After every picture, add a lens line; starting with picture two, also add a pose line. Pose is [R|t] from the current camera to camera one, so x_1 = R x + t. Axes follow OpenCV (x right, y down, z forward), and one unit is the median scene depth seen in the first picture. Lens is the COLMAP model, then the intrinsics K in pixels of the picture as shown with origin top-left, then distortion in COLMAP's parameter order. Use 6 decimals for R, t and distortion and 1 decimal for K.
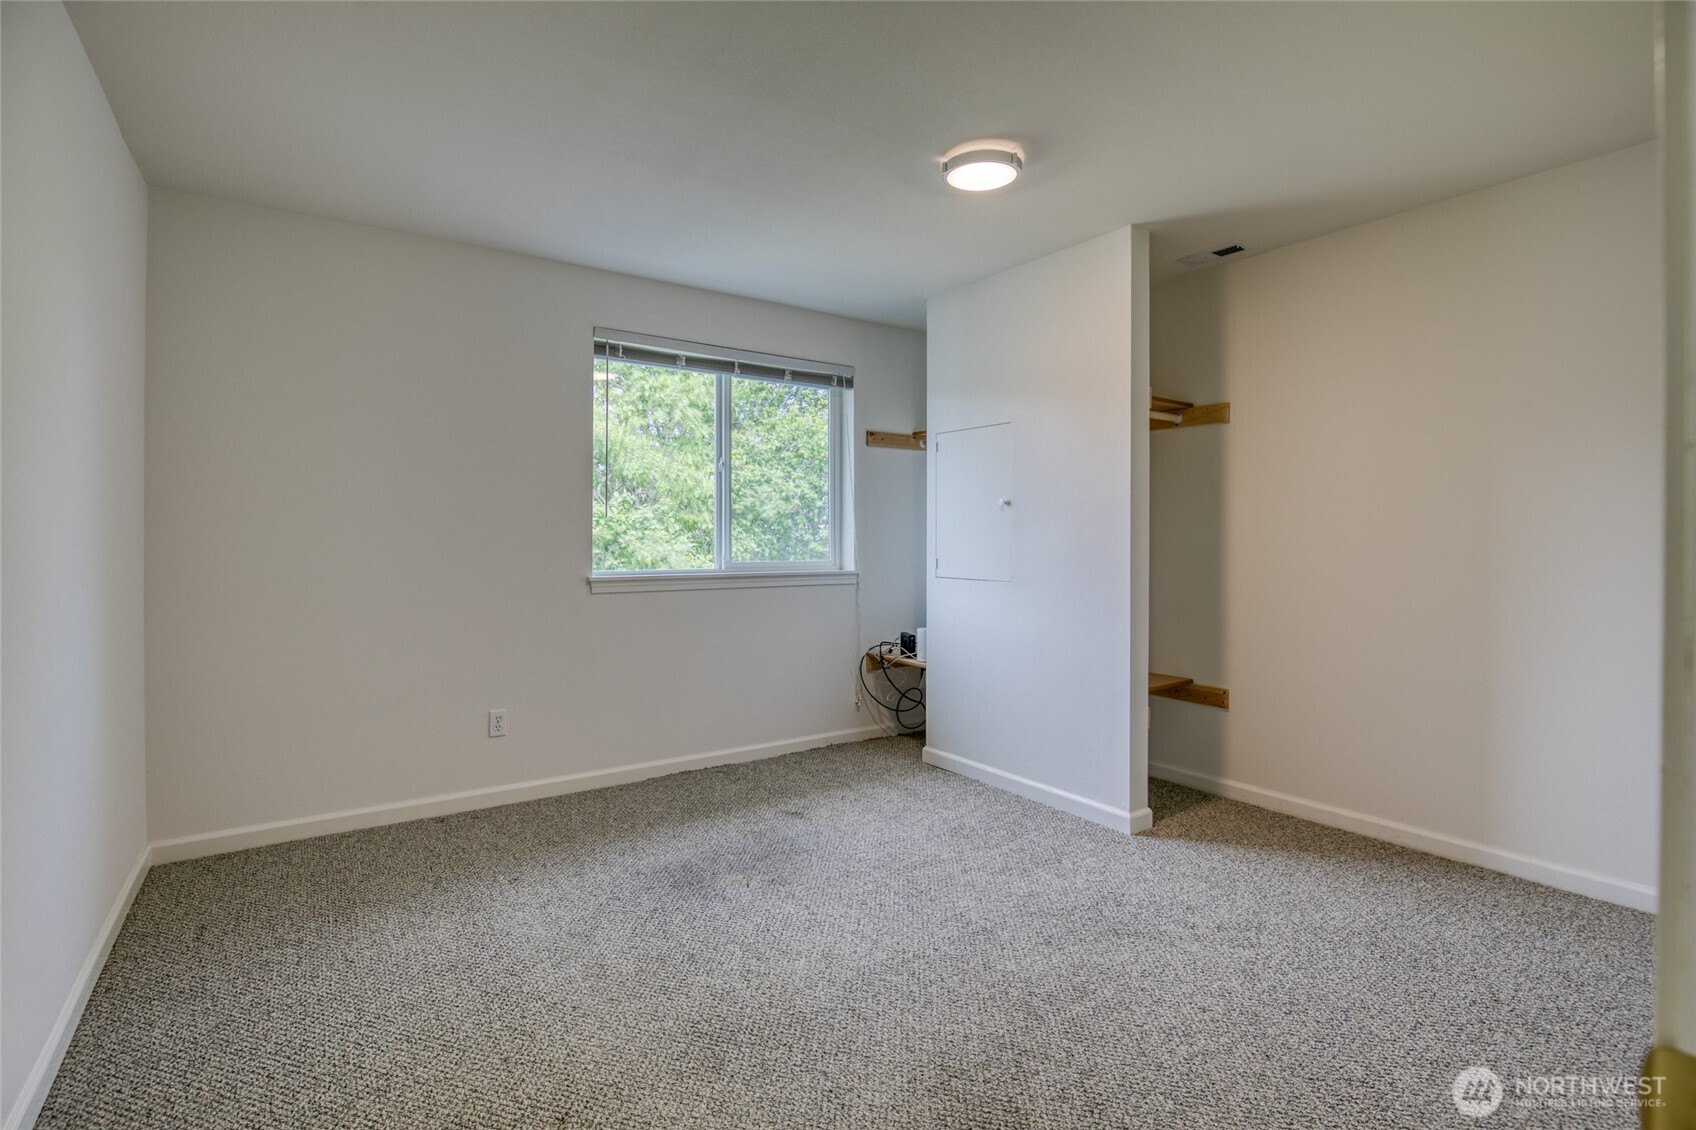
lens RADIAL K [[795.8, 0, 813.0], [0, 795.8, 544.8], [0, 0, 1]] dist [-0.032800, 0.006560]
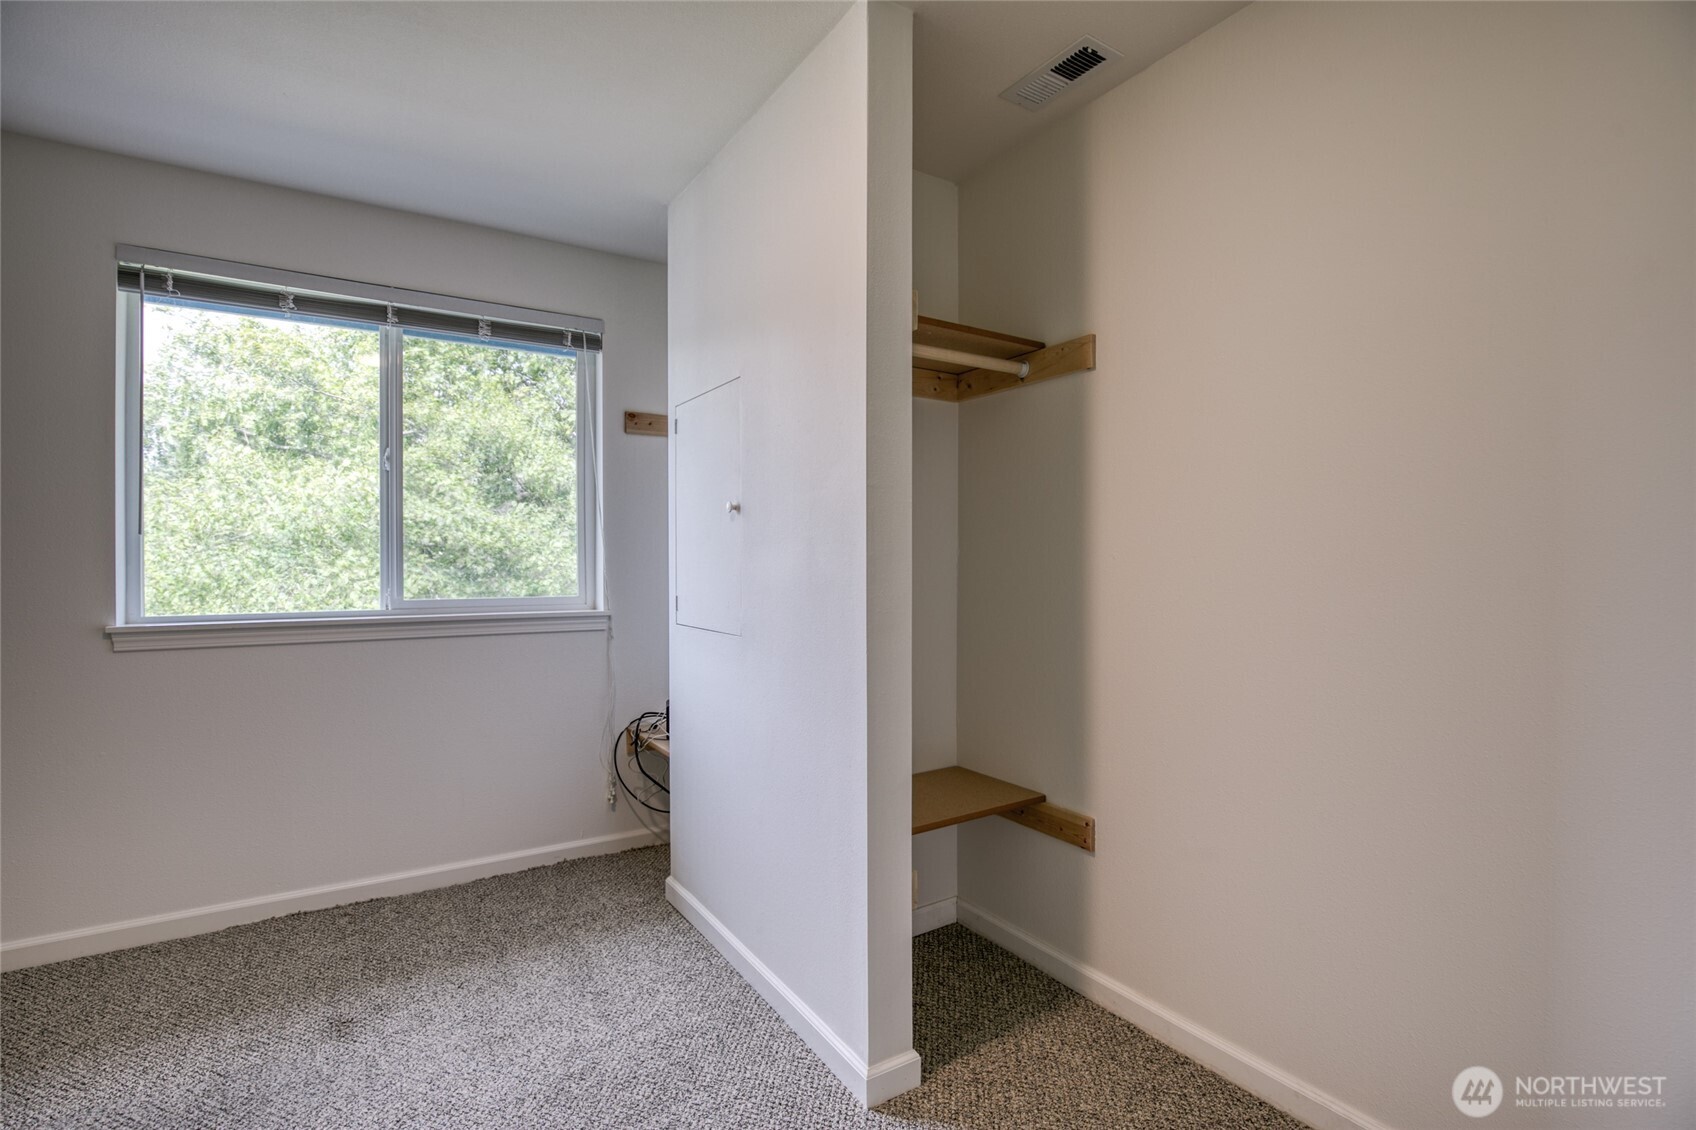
lens RADIAL K [[756.6, 0, 848.3], [0, 756.6, 572.6], [0, 0, 1]] dist [-0.025891, 0.001501]
pose [[0.999504, -0.002905, -0.031354, 0.344763], [0.003083, 0.999979, 0.005638, -0.005643], [0.031337, -0.005732, 0.999492, 0.410263]]
